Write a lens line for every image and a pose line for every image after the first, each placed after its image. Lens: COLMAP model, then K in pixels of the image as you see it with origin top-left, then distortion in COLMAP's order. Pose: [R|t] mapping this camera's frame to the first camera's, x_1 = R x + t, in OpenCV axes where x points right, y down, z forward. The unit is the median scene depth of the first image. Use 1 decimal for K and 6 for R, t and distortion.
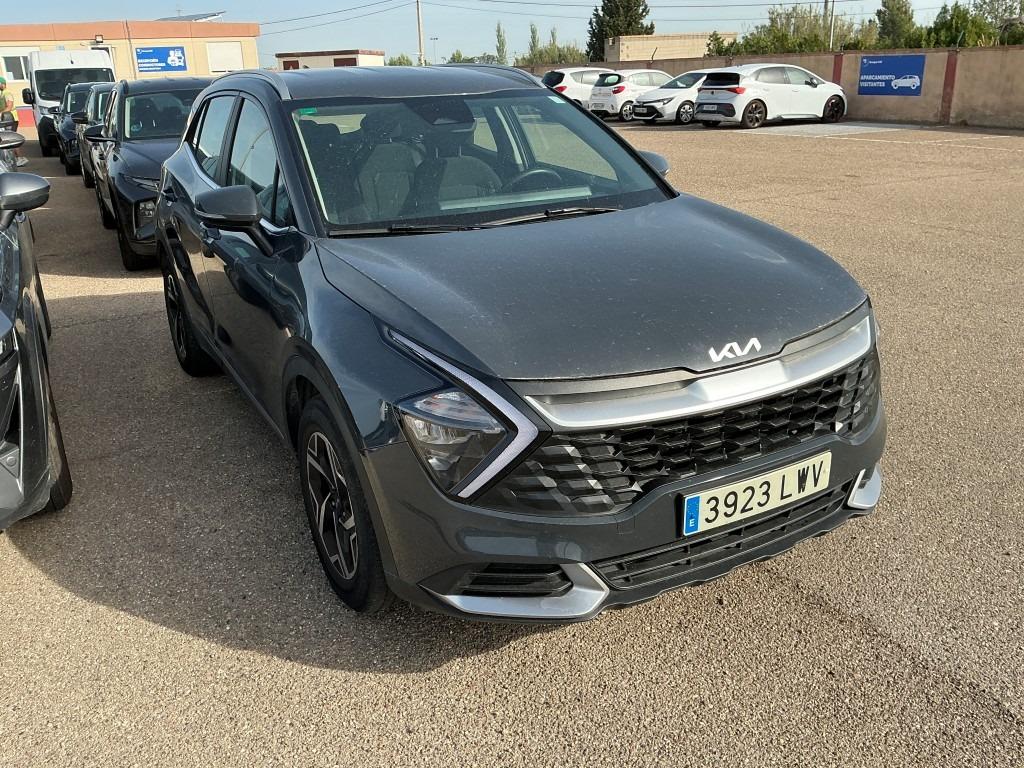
lens RADIAL K [[881.2, 0, 512.0], [0, 881.2, 384.0], [0, 0, 1]] dist [0.129584, -0.260814]
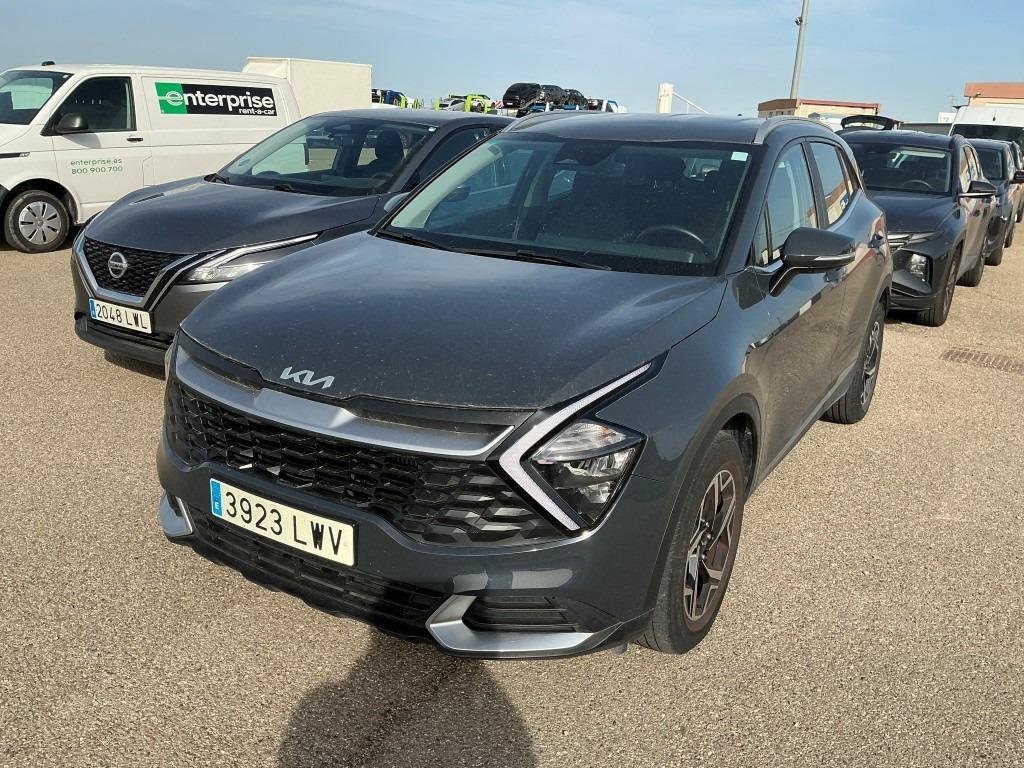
lens RADIAL K [[881.2, 0, 512.0], [0, 881.2, 384.0], [0, 0, 1]] dist [0.129584, -0.260814]
pose [[0.472170, 0.302618, -0.827936, 1.197214], [-0.350188, 0.926328, 0.138869, -0.253430], [0.808964, 0.224364, 0.543358, 0.641982]]
